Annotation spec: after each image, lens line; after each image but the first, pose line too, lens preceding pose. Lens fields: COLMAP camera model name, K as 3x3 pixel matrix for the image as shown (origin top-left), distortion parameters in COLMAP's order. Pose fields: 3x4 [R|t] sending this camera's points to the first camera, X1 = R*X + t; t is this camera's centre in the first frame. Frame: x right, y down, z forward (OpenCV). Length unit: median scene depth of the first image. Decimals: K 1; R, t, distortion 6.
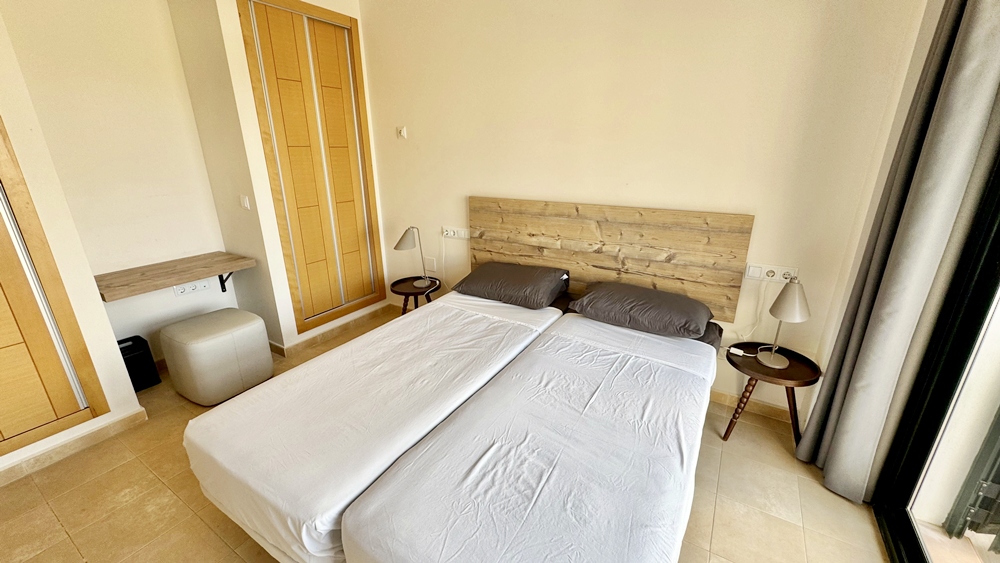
lens RADIAL K [[398.4, 0, 498.3], [0, 398.4, 282.8], [0, 0, 1]] dist [-0.003644, 0.000604]
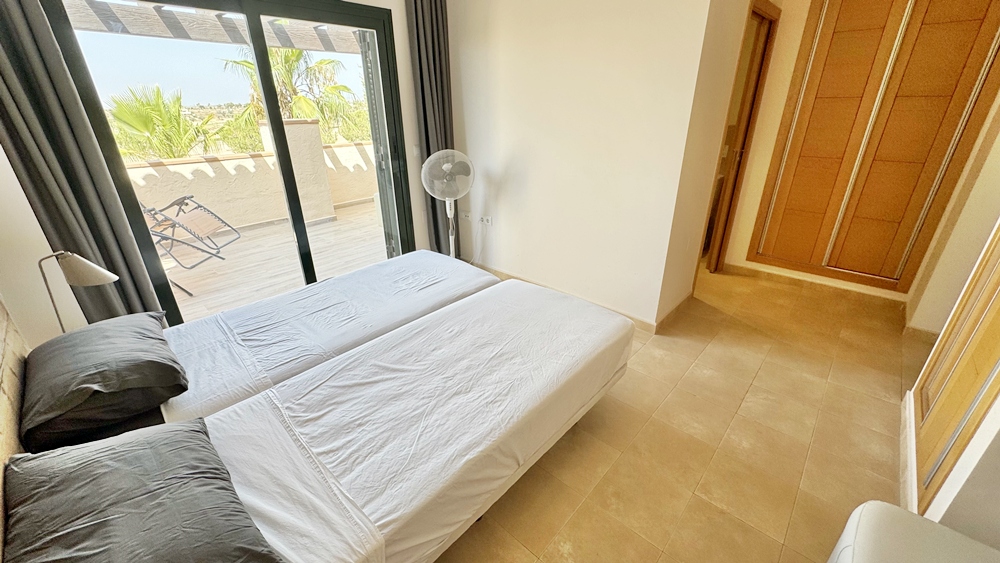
lens RADIAL K [[398.4, 0, 500.0], [0, 398.4, 285.2], [0, 0, 1]] dist [-0.003644, 0.000604]
pose [[-0.982053, -0.056241, 0.180025, -0.425438], [0.080316, 0.738932, 0.668976, -0.464423], [-0.170650, 0.671429, -0.721153, 1.409217]]
